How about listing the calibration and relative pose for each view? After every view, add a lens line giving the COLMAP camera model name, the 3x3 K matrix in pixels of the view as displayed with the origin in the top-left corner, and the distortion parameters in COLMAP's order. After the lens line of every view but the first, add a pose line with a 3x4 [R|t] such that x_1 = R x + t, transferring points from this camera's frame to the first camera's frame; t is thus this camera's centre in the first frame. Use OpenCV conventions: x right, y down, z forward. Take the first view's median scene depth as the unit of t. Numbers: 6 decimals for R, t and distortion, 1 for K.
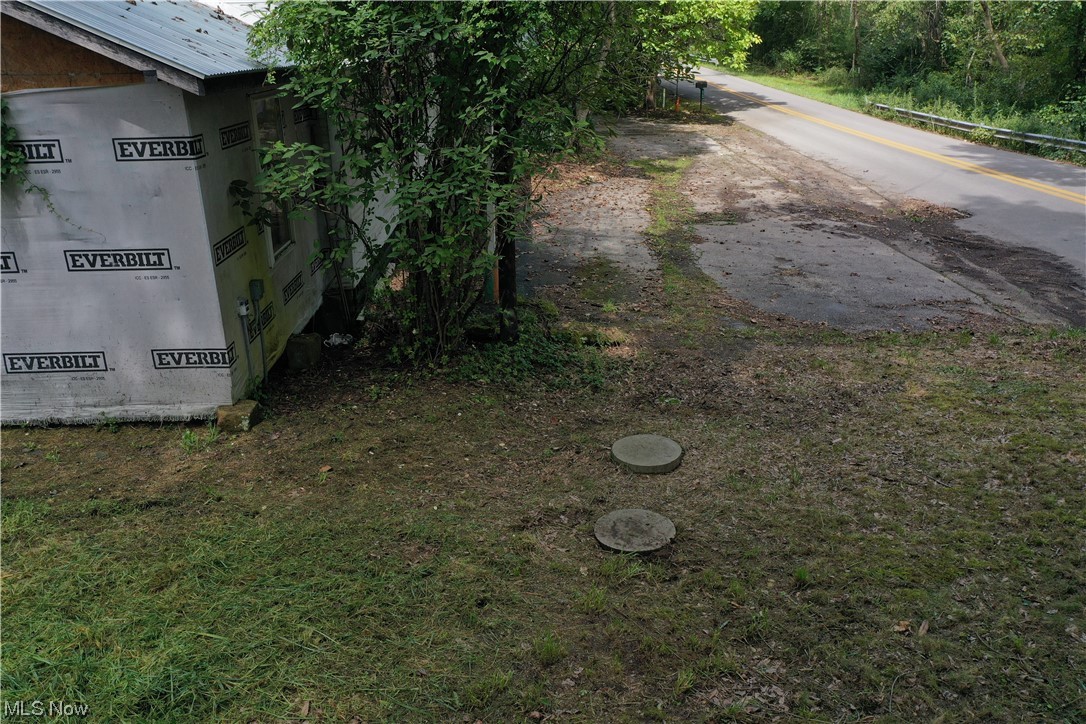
lens RADIAL K [[857.4, 0, 550.6], [0, 857.4, 354.1], [0, 0, 1]] dist [0.000567, -0.000920]
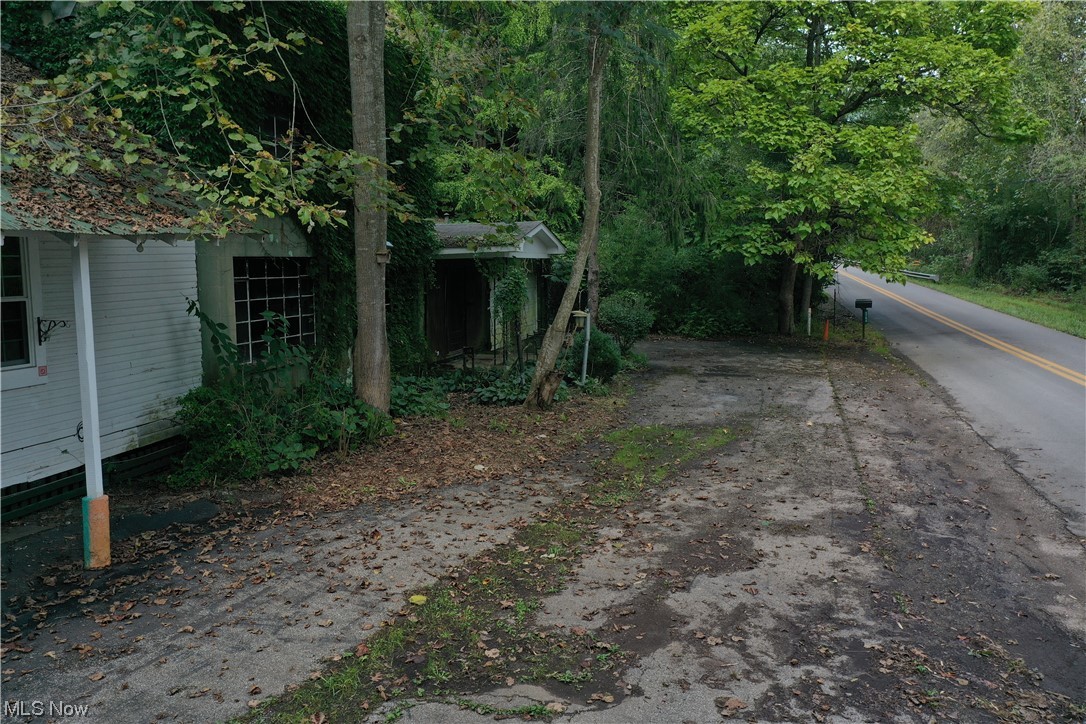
lens RADIAL K [[857.4, 0, 547.5], [0, 857.4, 360.4], [0, 0, 1]] dist [0.000567, -0.000920]
pose [[0.958564, 0.036248, -0.282561, 0.549022], [-0.101307, 0.970409, -0.219189, -0.383874], [0.266254, 0.238732, 0.933871, 1.232798]]
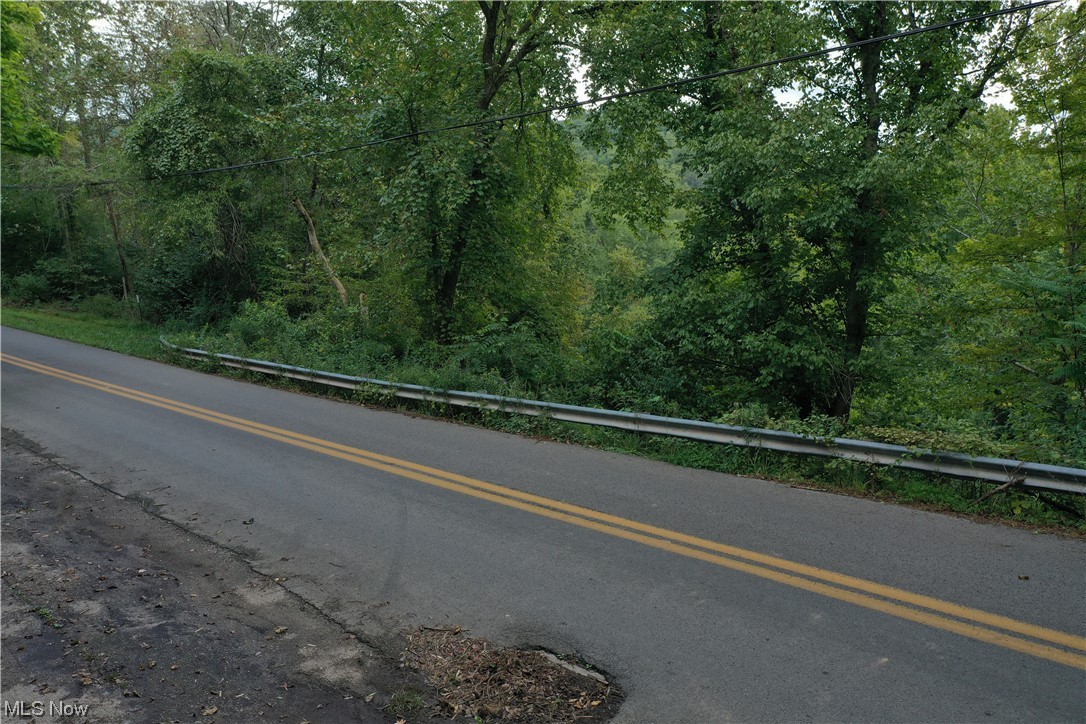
lens RADIAL K [[857.4, 0, 548.3], [0, 857.4, 359.1], [0, 0, 1]] dist [0.000567, -0.000920]
pose [[0.698081, -0.081835, 0.711327, 0.397314], [0.247474, 0.959799, -0.132445, -0.493422], [-0.671892, 0.268492, 0.690270, 1.374801]]
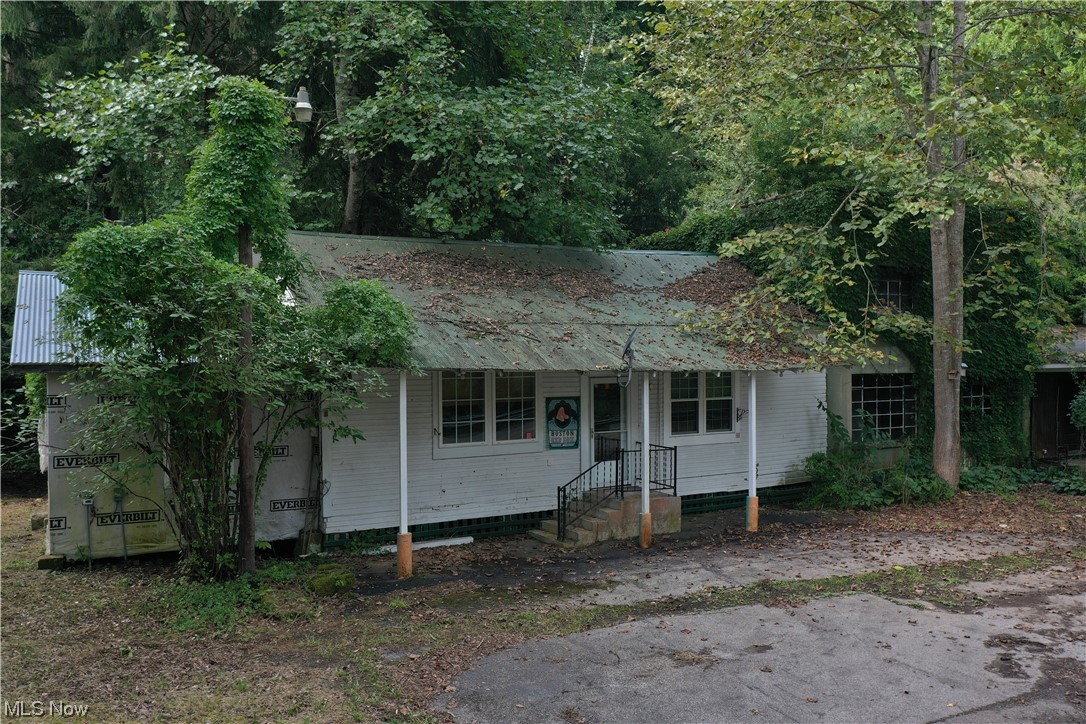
lens RADIAL K [[857.4, 0, 547.2], [0, 857.4, 359.9], [0, 0, 1]] dist [0.000567, -0.000920]
pose [[0.470845, 0.005309, -0.882200, 1.211100], [-0.303723, 0.939828, -0.156447, -0.257321], [0.828286, 0.341607, 0.444125, 0.734898]]
